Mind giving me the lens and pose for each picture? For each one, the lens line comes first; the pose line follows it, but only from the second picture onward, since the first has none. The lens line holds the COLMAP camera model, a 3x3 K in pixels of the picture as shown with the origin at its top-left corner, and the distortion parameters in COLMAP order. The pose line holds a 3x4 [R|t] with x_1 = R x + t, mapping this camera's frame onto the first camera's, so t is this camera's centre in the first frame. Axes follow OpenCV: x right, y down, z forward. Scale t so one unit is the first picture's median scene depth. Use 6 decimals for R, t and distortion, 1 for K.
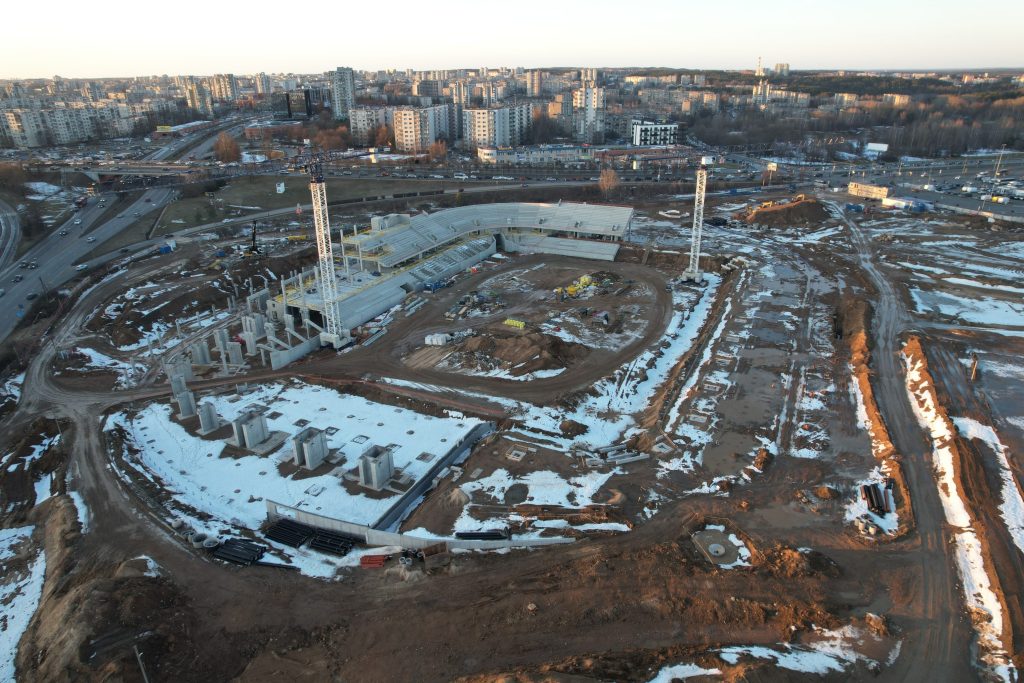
lens RADIAL K [[653.7, 0, 512.2], [0, 653.7, 343.7], [0, 0, 1]] dist [-0.067847, 0.053013]
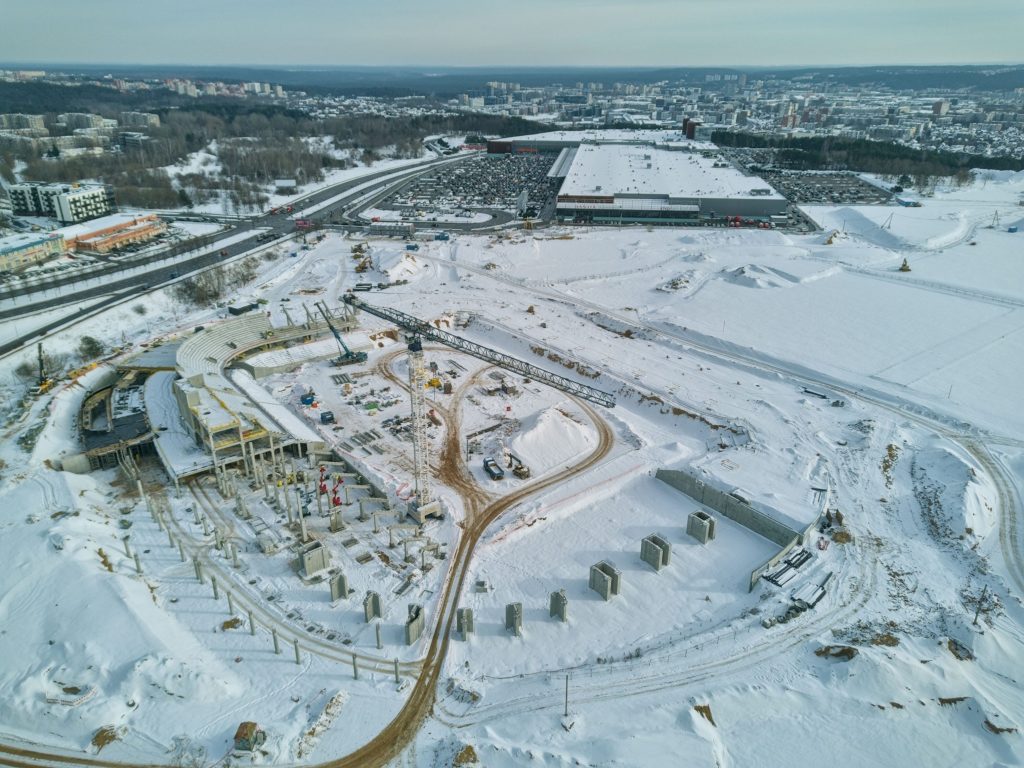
lens RADIAL K [[724.3, 0, 511.3], [0, 724.3, 388.4], [0, 0, 1]] dist [0.039171, -0.024169]
pose [[0.450735, -0.353705, 0.819592, -0.933286], [0.344885, 0.915856, 0.205579, -0.308727], [-0.823342, 0.190004, 0.534796, 0.329148]]
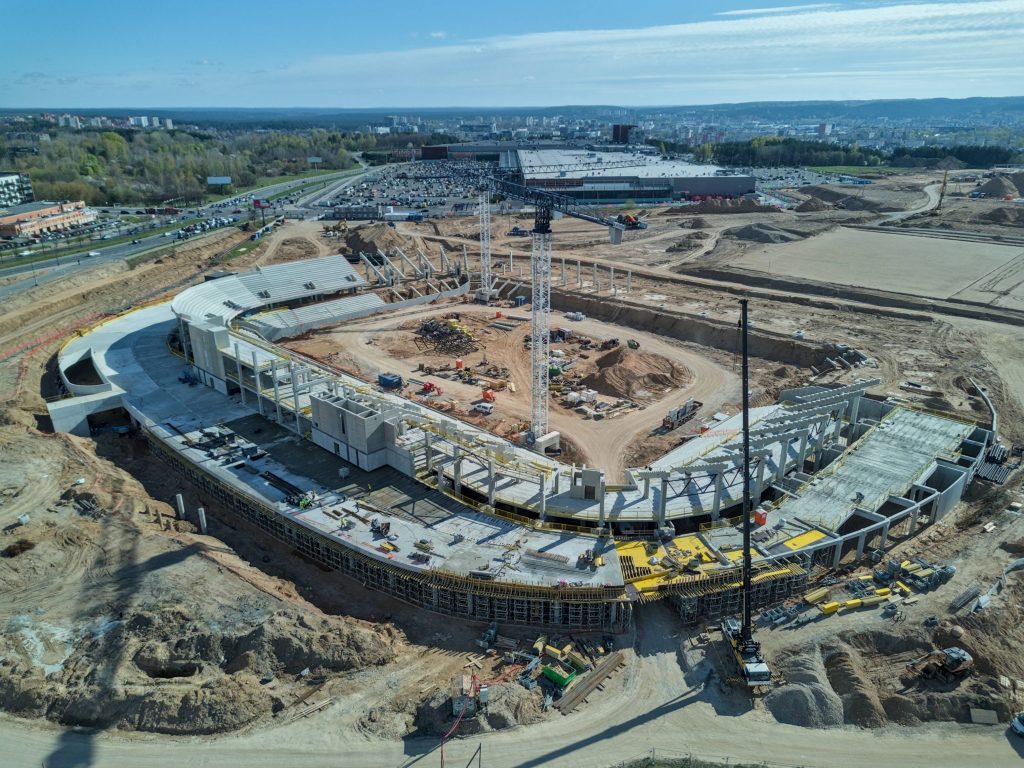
lens RADIAL K [[724.3, 0, 511.8], [0, 724.3, 382.6], [0, 0, 1]] dist [0.039171, -0.024169]
pose [[0.321531, -0.328905, 0.887941, -0.946963], [0.371773, 0.906285, 0.201078, -0.235318], [-0.870863, 0.265460, 0.413677, 0.641811]]
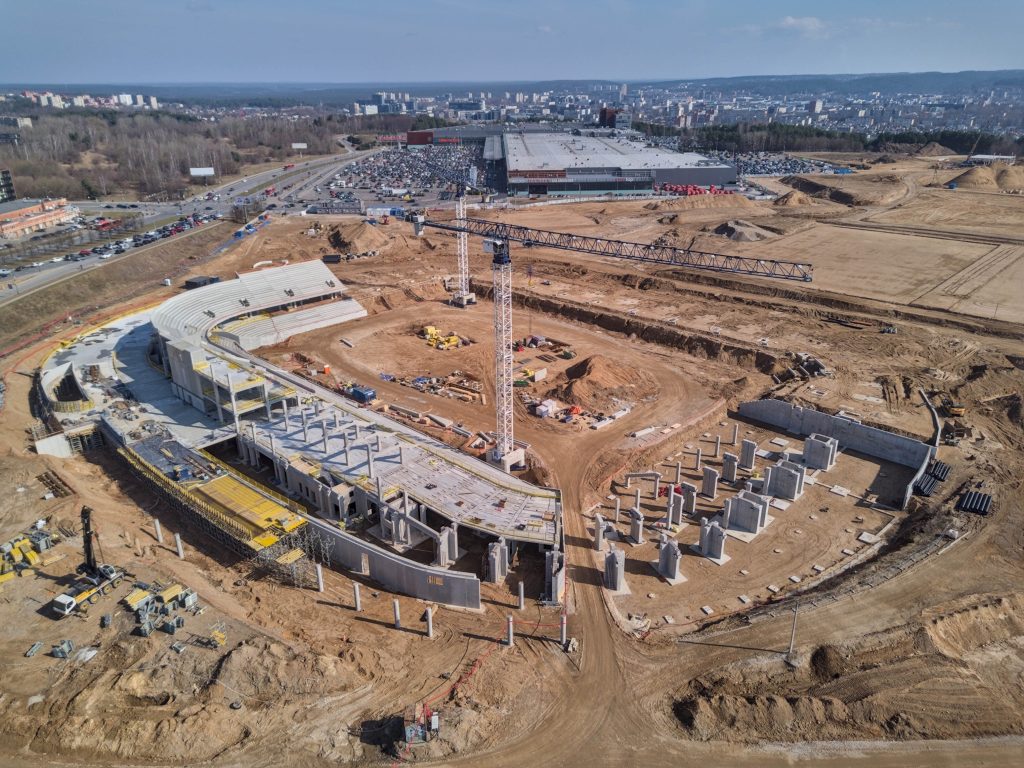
lens RADIAL K [[724.3, 0, 510.9], [0, 724.3, 383.4], [0, 0, 1]] dist [0.039171, -0.024169]
pose [[0.311572, -0.359299, 0.879675, -0.949268], [0.376372, 0.896705, 0.232947, -0.272474], [-0.872506, 0.258505, 0.414618, 0.590889]]
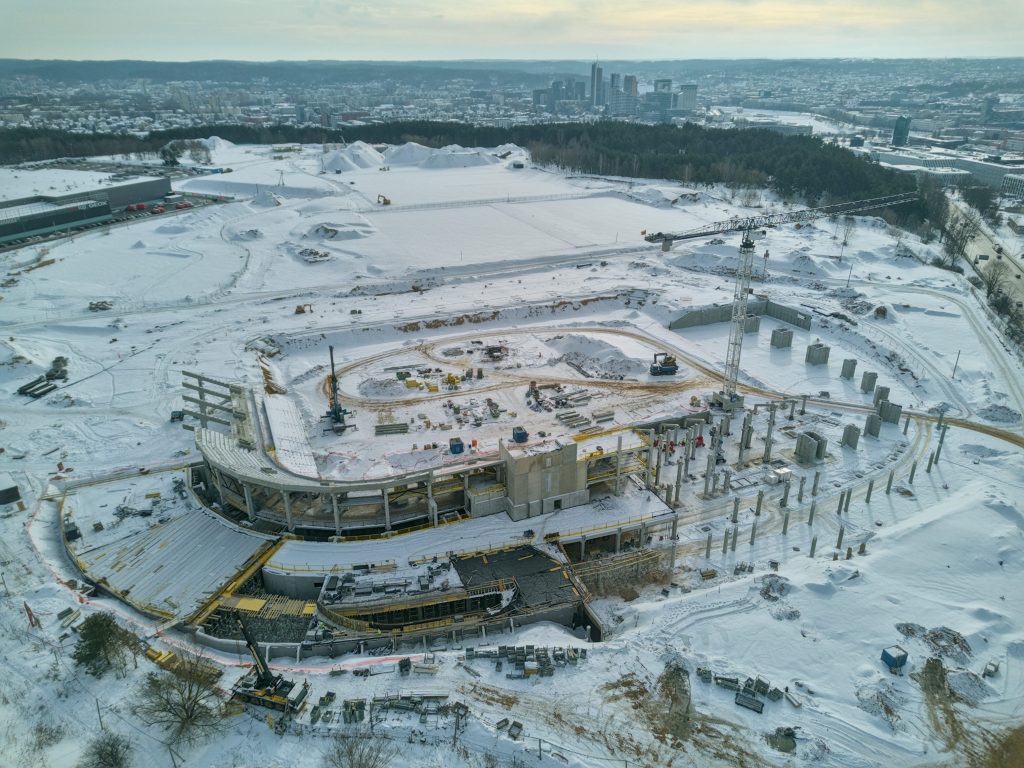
lens RADIAL K [[724.3, 0, 515.4], [0, 724.3, 388.1], [0, 0, 1]] dist [0.039171, -0.024169]
pose [[-0.741950, -0.263935, 0.616319, -0.679256], [0.274305, 0.719297, 0.638254, -0.780412], [-0.611774, 0.642612, -0.461284, 1.628327]]
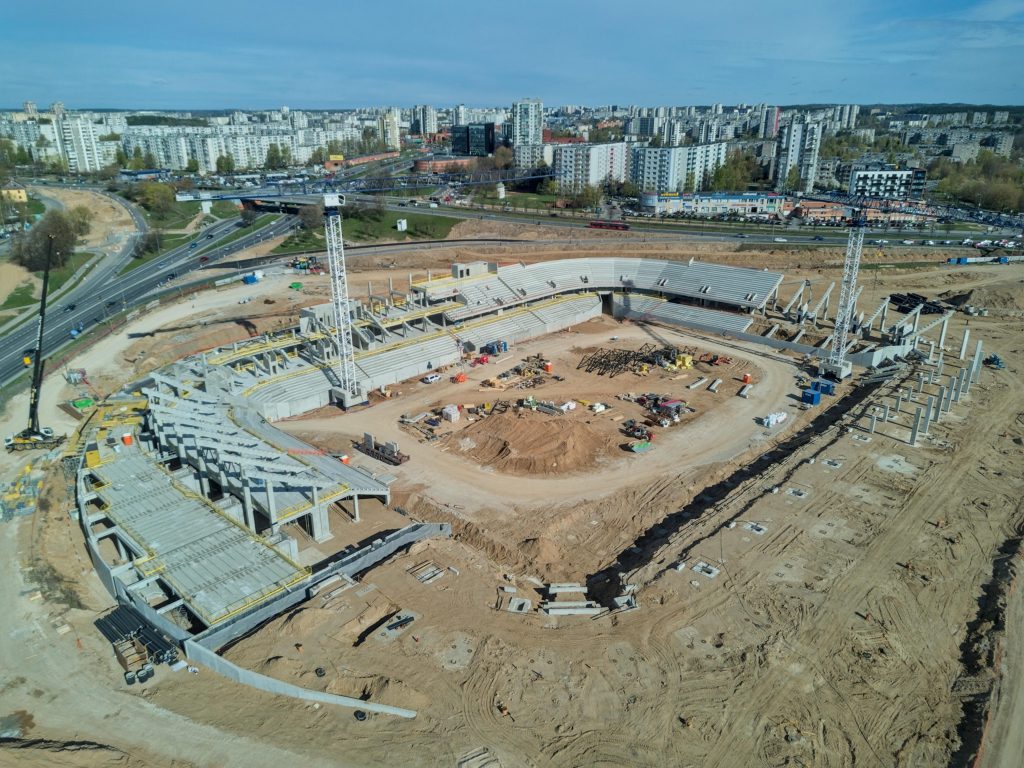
lens RADIAL K [[724.3, 0, 513.7], [0, 724.3, 384.4], [0, 0, 1]] dist [0.039171, -0.024169]
pose [[0.952931, 0.114212, -0.280854, 0.200628], [-0.124683, 0.992002, -0.019638, -0.029666], [0.276364, 0.053731, 0.959550, 0.123233]]
